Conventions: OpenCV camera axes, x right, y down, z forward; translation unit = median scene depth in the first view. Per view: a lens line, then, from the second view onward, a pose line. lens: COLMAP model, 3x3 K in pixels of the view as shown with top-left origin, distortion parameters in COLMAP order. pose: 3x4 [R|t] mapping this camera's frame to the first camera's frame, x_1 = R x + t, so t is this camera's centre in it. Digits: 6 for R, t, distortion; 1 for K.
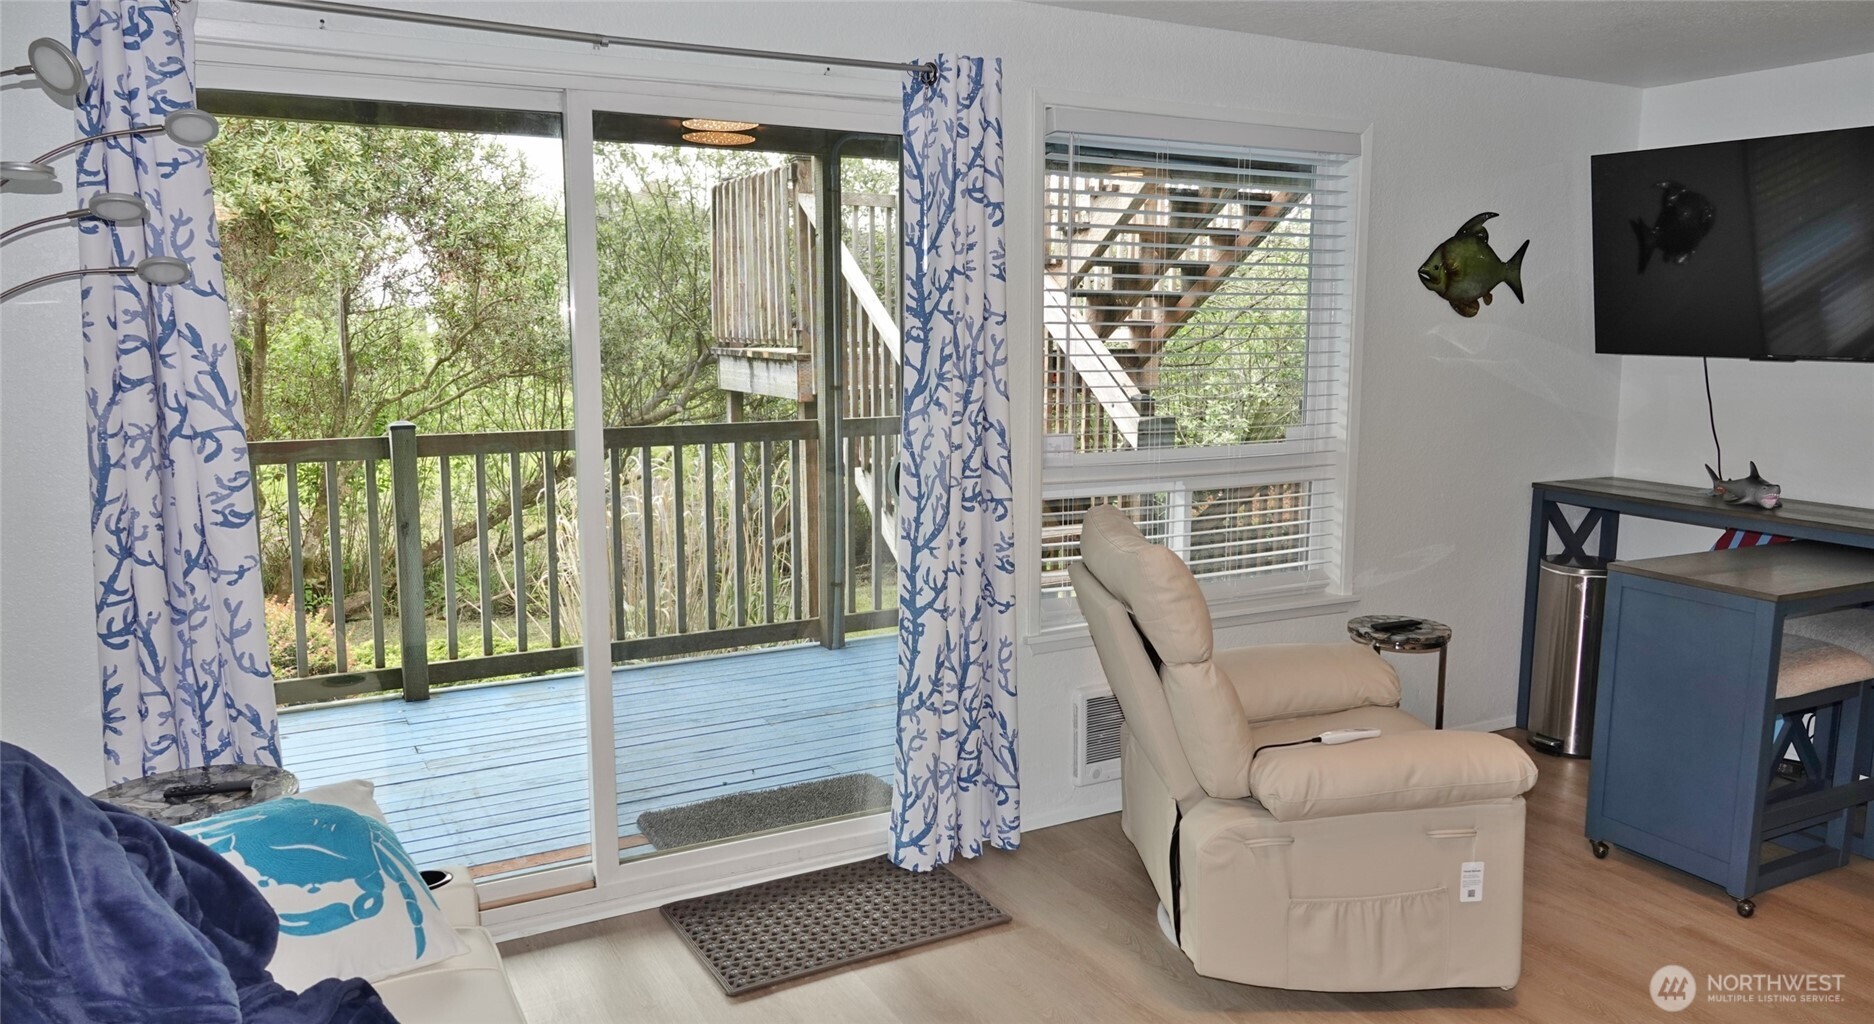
lens RADIAL K [[1299.1, 0, 937.0], [0, 1299.1, 512.0], [0, 0, 1]] dist [0.001912, 0.007389]
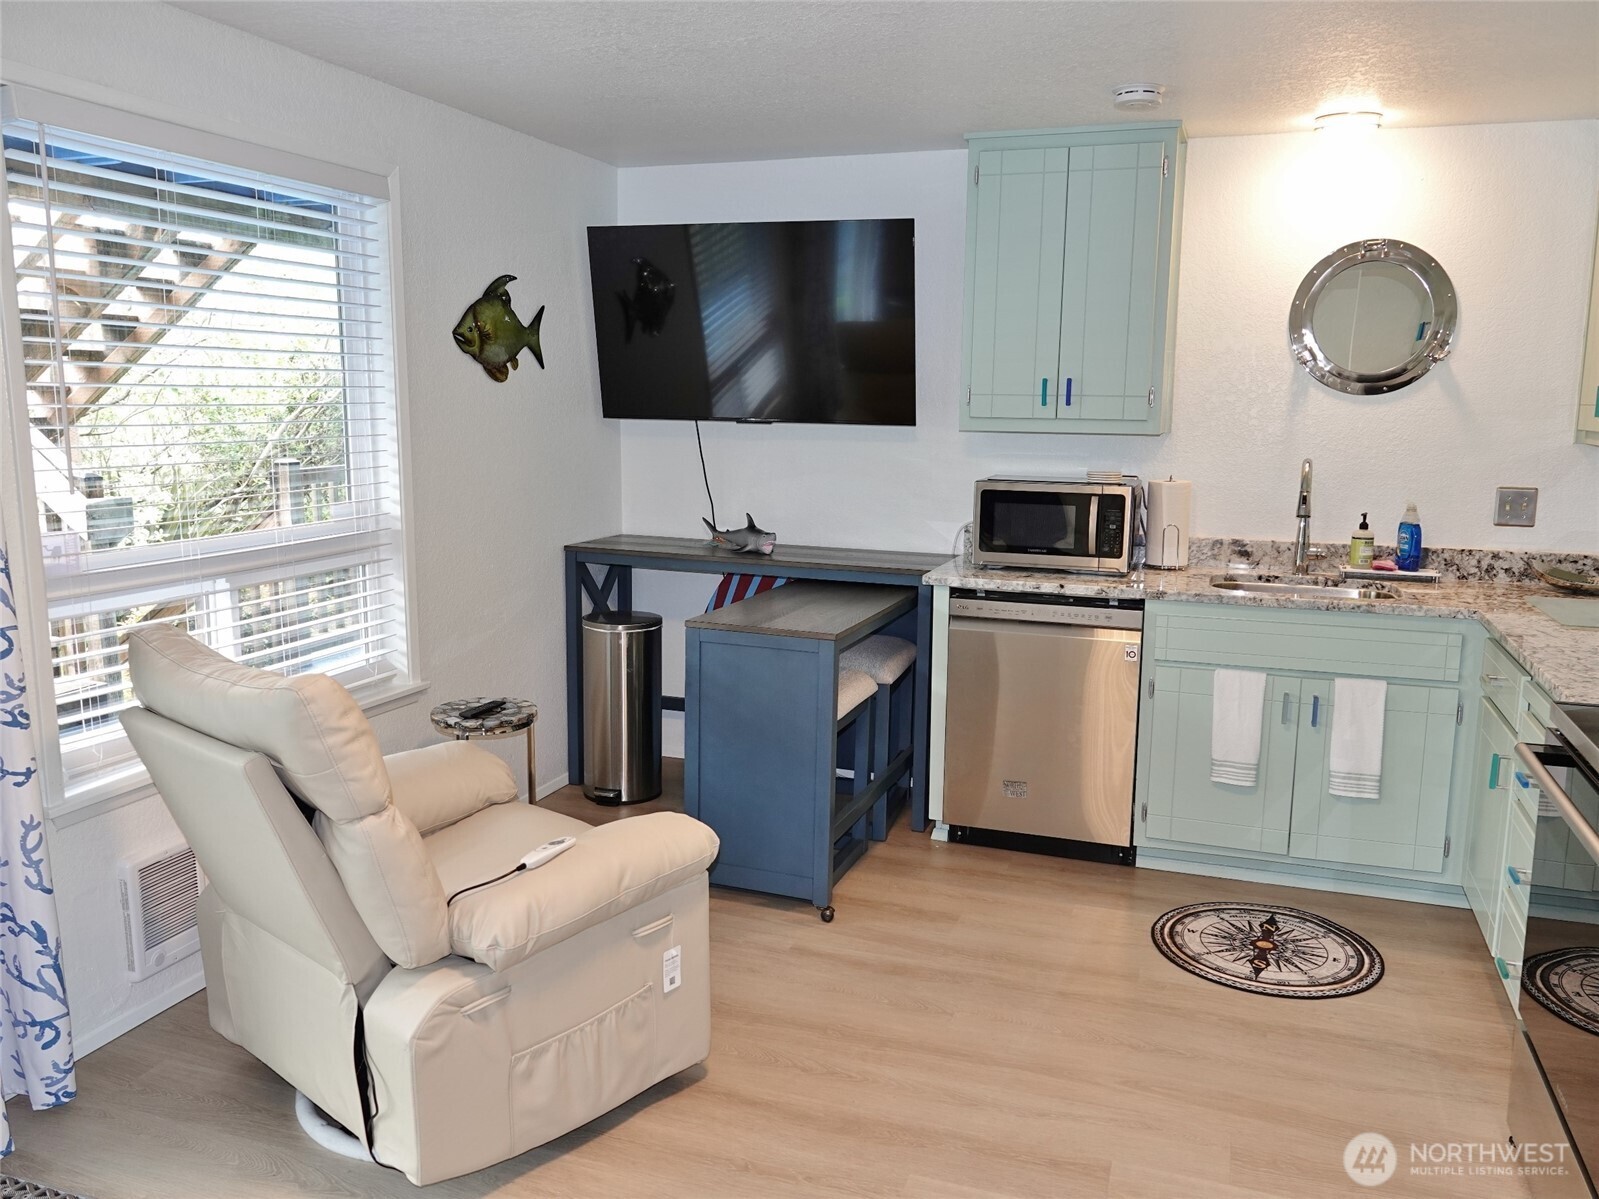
lens RADIAL K [[1257.8, 0, 803.7], [0, 1257.8, 596.8], [0, 0, 1]] dist [0.008698, 0.000691]
pose [[0.748310, -0.102068, 0.655450, -0.056495], [0.090515, 0.994561, 0.051537, -0.018149], [-0.657145, 0.020763, 0.753478, 0.145967]]
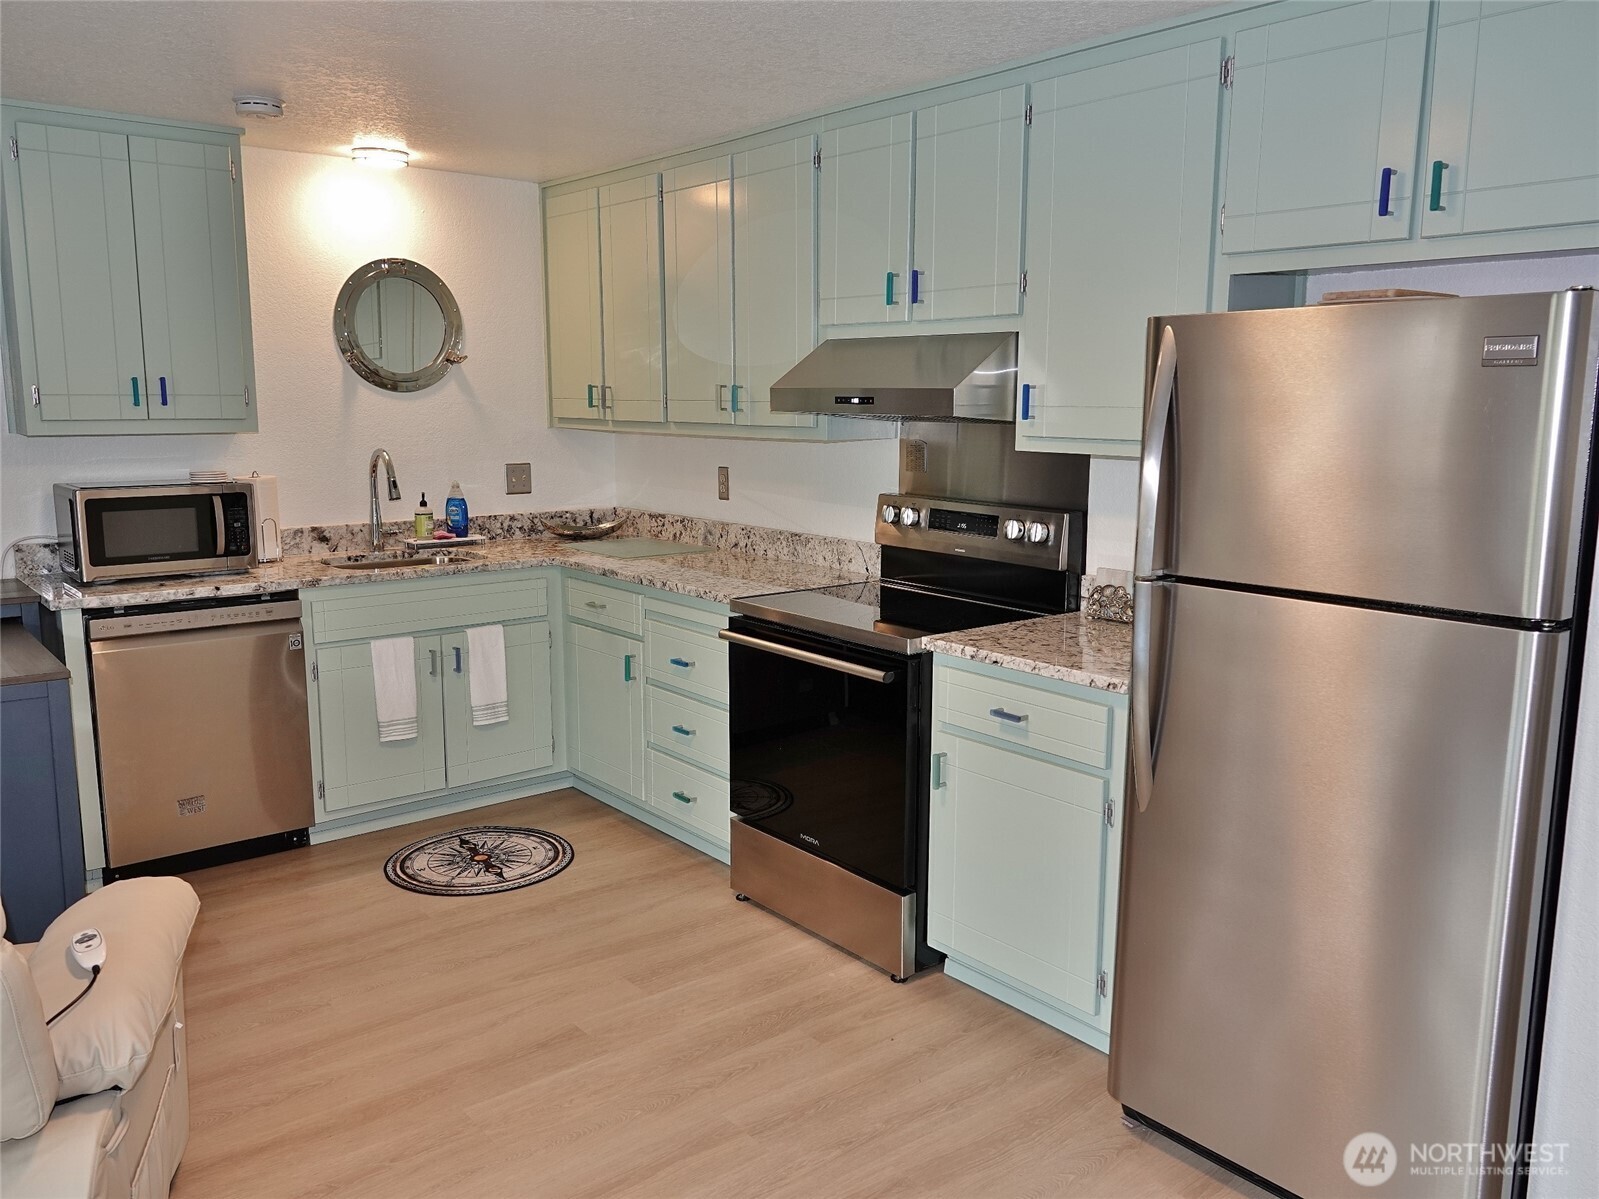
lens RADIAL K [[1257.8, 0, 803.7], [0, 1257.8, 596.8], [0, 0, 1]] dist [0.008698, 0.000691]
pose [[-0.175148, -0.161564, 0.971195, -0.260049], [0.143500, 0.971720, 0.187531, -0.062846], [-0.974028, 0.172212, -0.147011, 0.421209]]
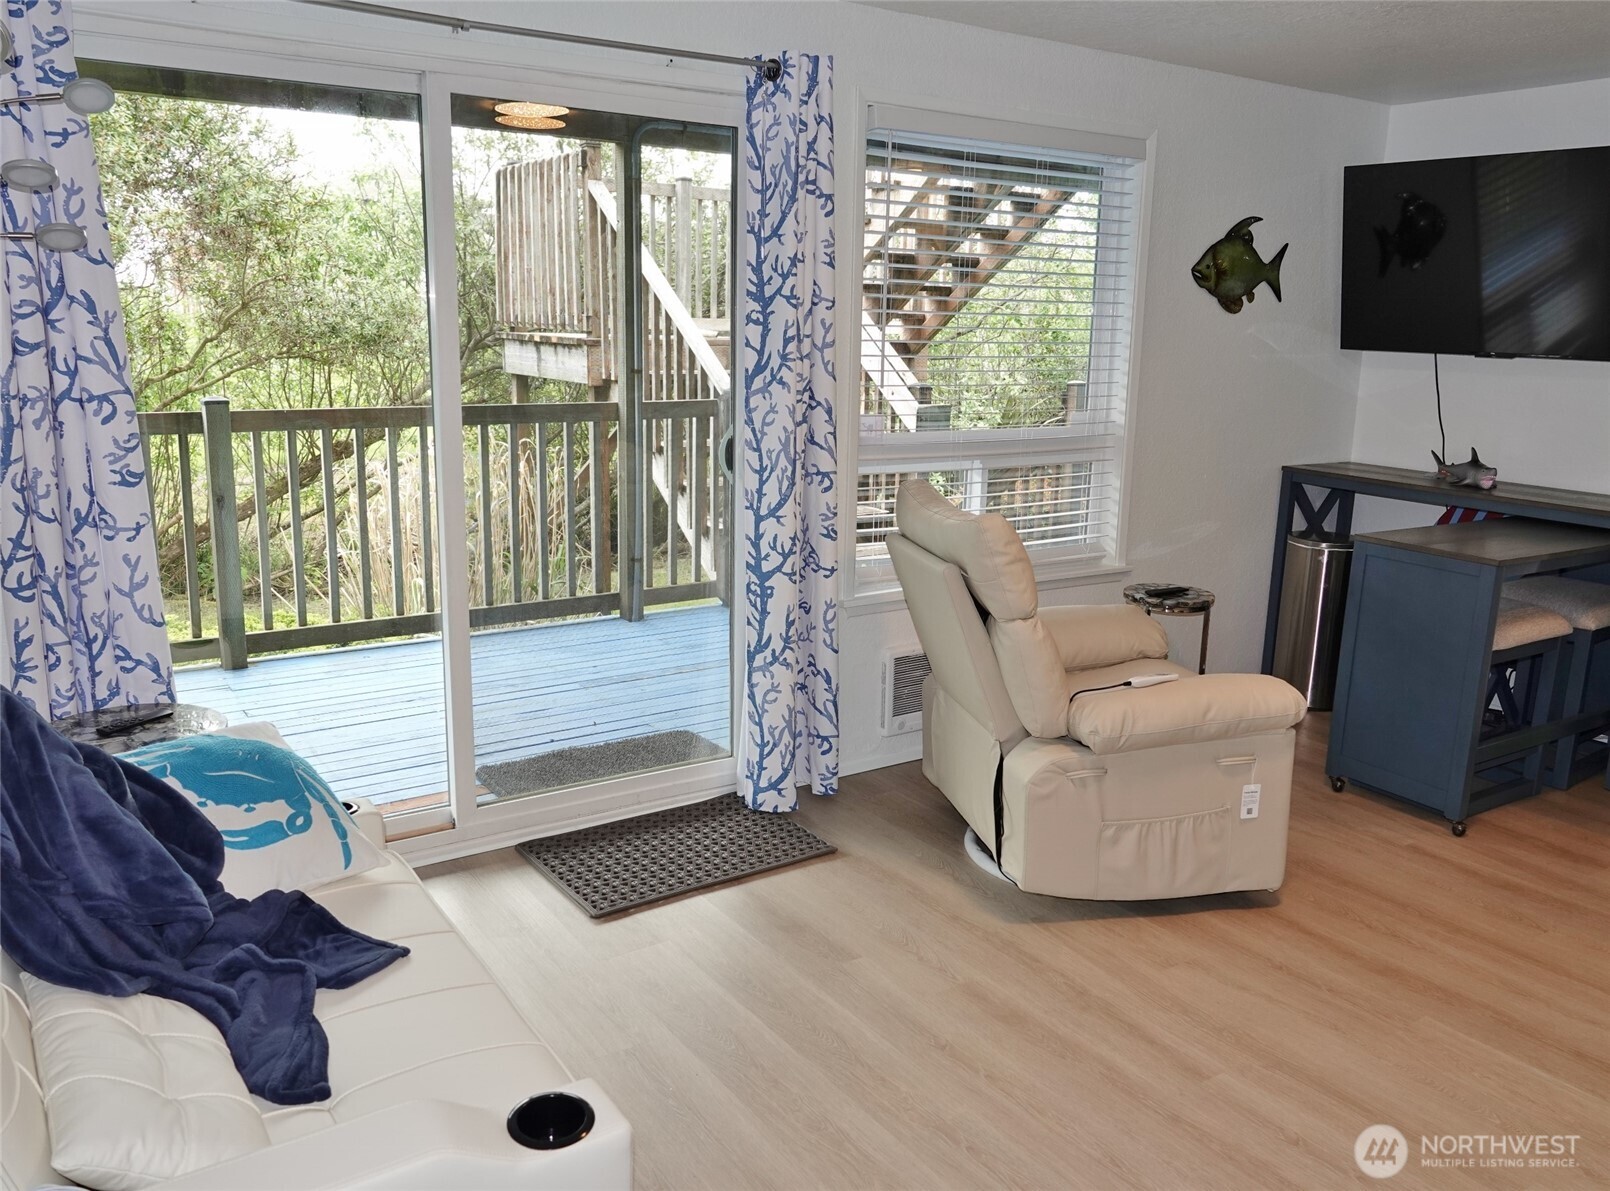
lens RADIAL K [[1263.8, 0, 802.8], [0, 1263.8, 589.7], [0, 0, 1]] dist [0.007647, -0.004009]
pose [[0.995642, -0.000196, 0.093262, -0.053722], [-0.006227, 0.997626, 0.068576, 0.012095], [-0.093054, -0.068857, 0.993277, -0.044166]]
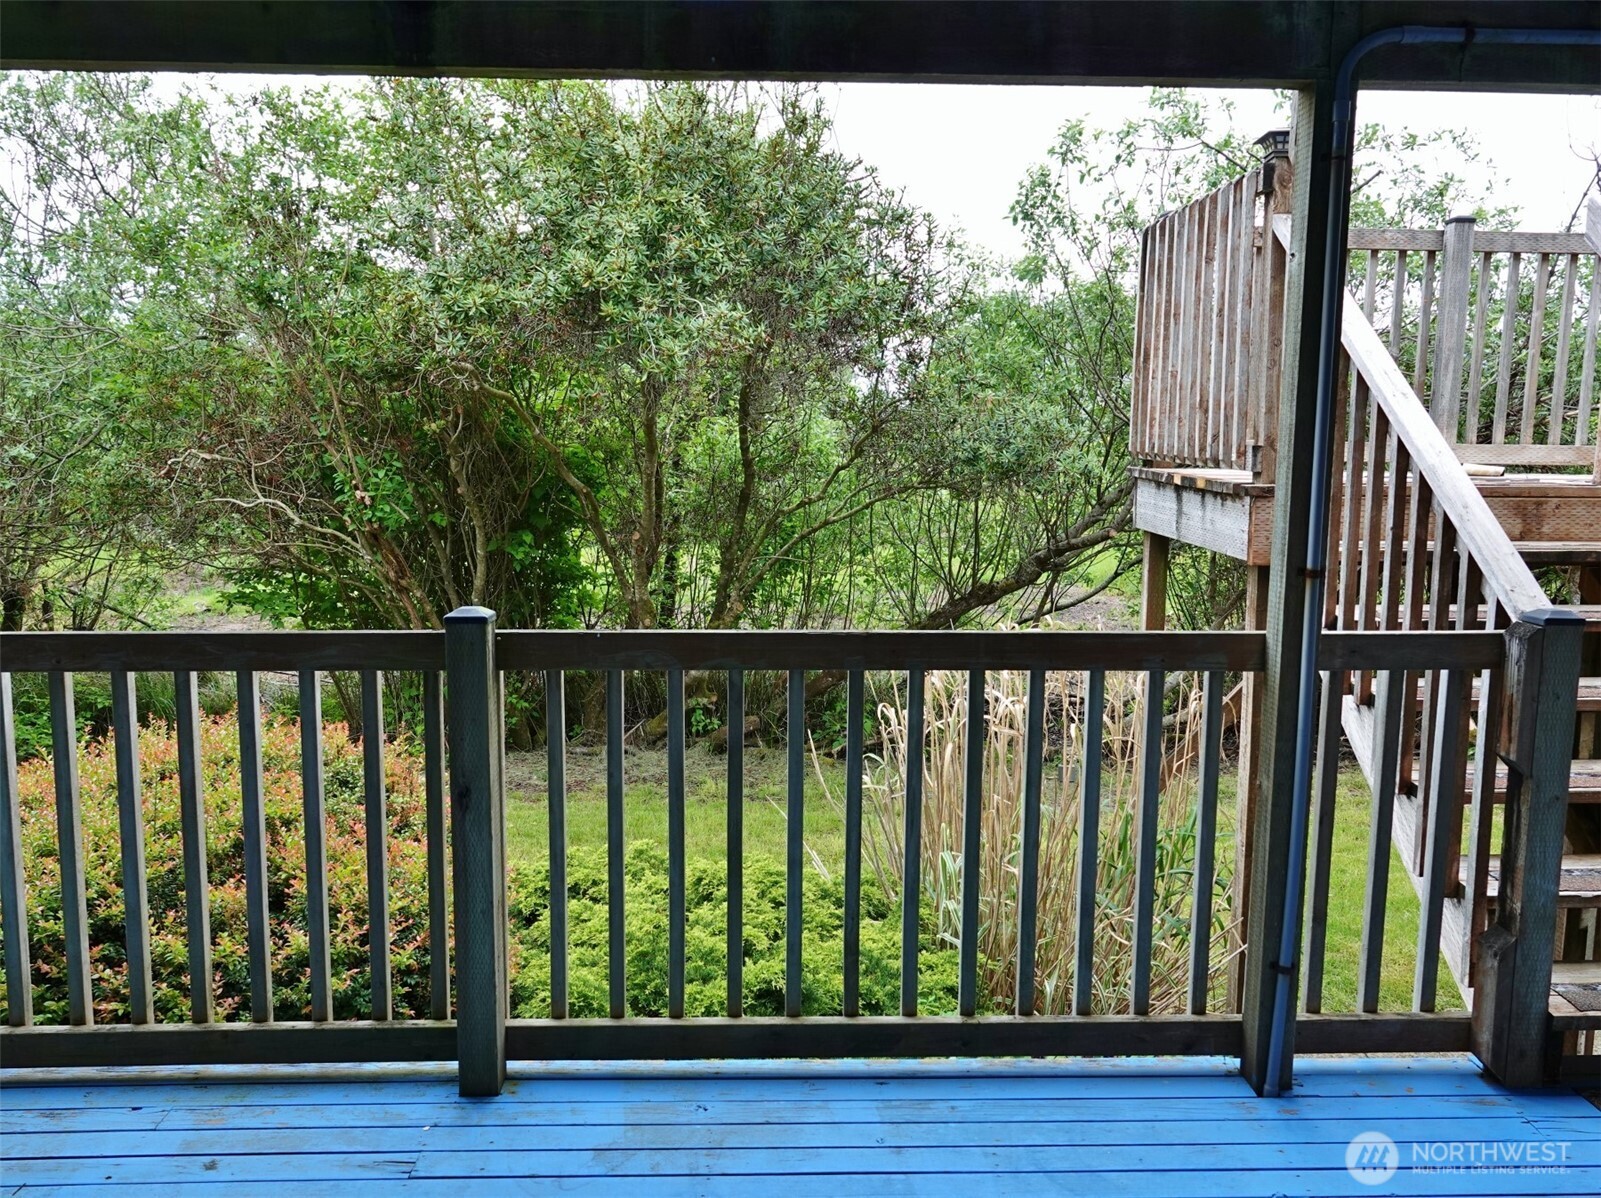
lens RADIAL K [[1261.9, 0, 807.9], [0, 1261.9, 595.6], [0, 0, 1]] dist [0.005467, -0.001586]
pose [[0.892790, 0.068618, -0.445215, -0.048033], [-0.073131, 0.997297, 0.007057, -0.104517], [0.444496, 0.026259, 0.895396, 0.679000]]
